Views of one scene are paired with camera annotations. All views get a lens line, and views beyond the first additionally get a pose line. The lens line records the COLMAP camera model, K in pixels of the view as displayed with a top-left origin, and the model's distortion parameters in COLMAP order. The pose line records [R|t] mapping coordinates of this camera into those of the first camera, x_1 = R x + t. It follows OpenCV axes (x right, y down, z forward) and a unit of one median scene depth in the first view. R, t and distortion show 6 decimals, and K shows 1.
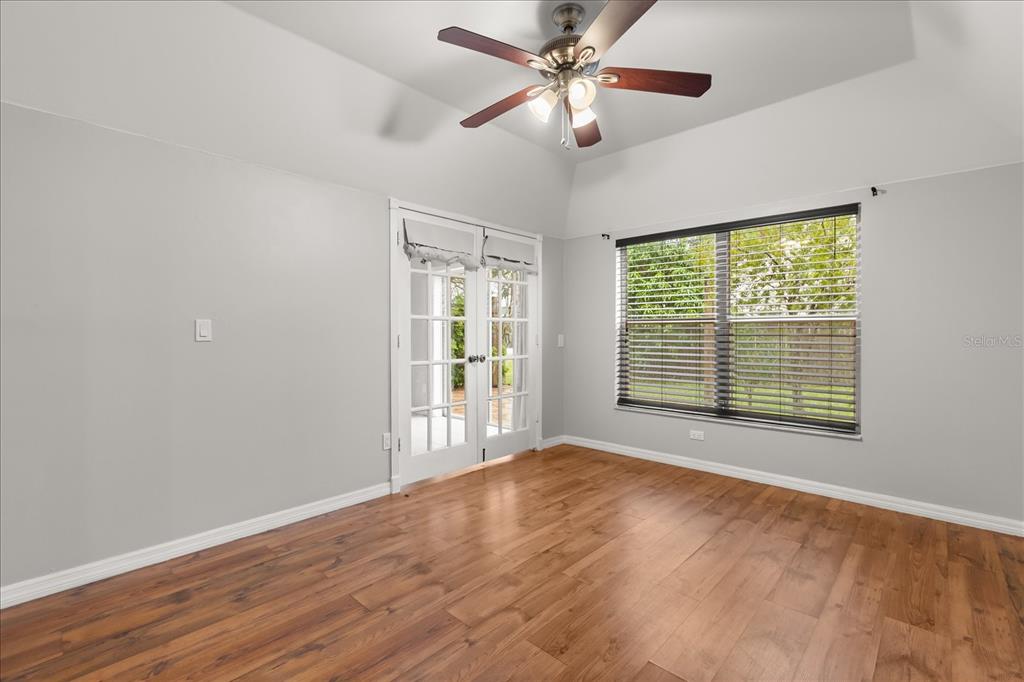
lens RADIAL K [[453.2, 0, 514.8], [0, 453.2, 337.1], [0, 0, 1]] dist [-0.000080, -0.000074]
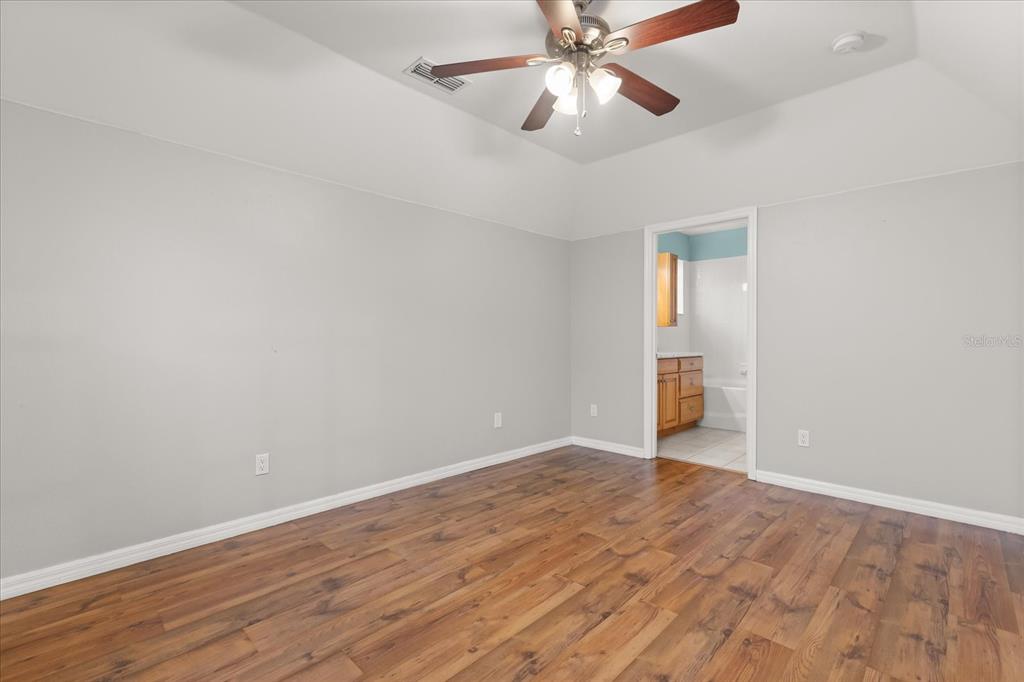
lens RADIAL K [[453.2, 0, 514.8], [0, 453.2, 337.1], [0, 0, 1]] dist [-0.000080, -0.000074]
pose [[-0.999712, 0.000798, 0.024002, 0.231071], [0.000936, 0.999983, 0.005738, 0.002692], [-0.023997, 0.005758, -0.999695, 1.989102]]
